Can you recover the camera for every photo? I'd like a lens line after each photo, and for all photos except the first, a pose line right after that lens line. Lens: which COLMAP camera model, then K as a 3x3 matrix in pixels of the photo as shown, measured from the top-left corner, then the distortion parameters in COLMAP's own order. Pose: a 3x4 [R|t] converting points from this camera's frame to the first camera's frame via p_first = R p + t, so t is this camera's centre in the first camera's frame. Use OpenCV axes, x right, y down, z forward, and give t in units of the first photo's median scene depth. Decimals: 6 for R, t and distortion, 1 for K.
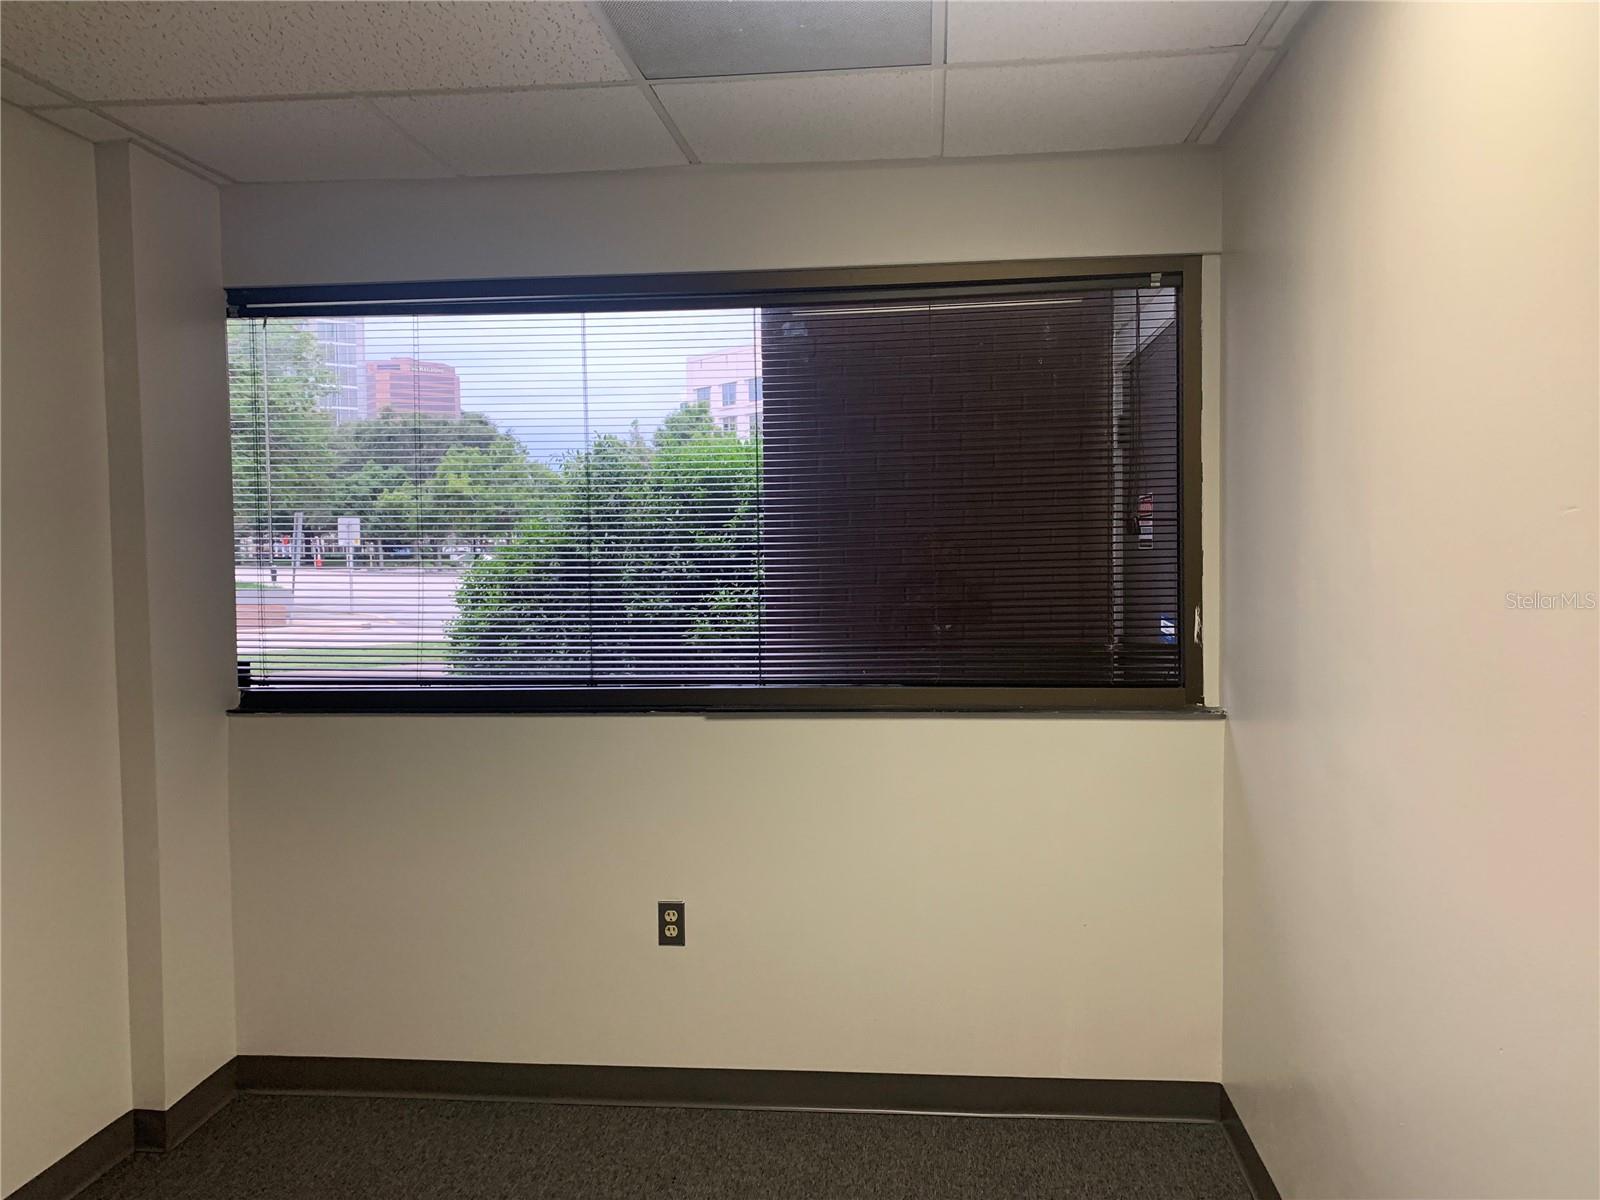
lens RADIAL K [[1222.8, 0, 800.0], [0, 1222.8, 600.0], [0, 0, 1]] dist [0.139422, -0.259239]
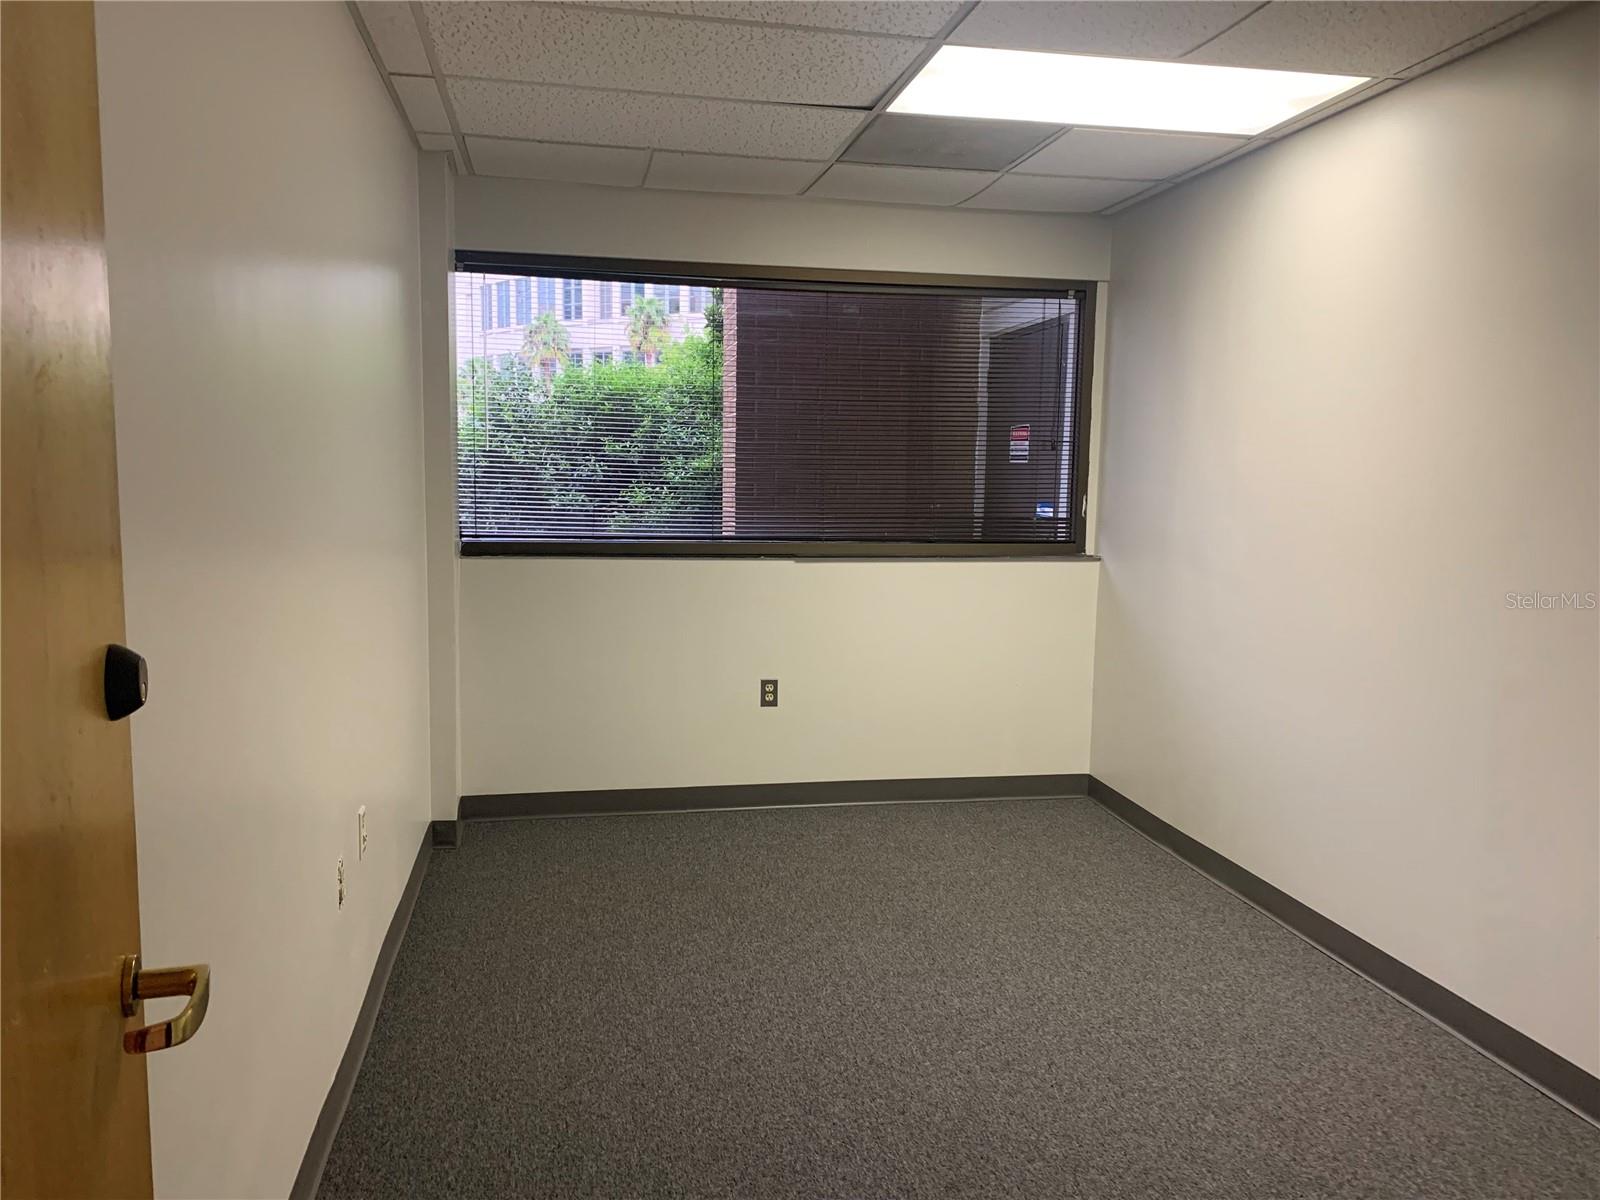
lens RADIAL K [[1222.8, 0, 800.0], [0, 1222.8, 600.0], [0, 0, 1]] dist [0.139422, -0.259239]
pose [[0.959740, -0.000284, 0.280890, -0.499748], [-0.017560, 0.997983, 0.061008, 0.050973], [-0.280341, -0.063484, 0.957799, -0.478830]]
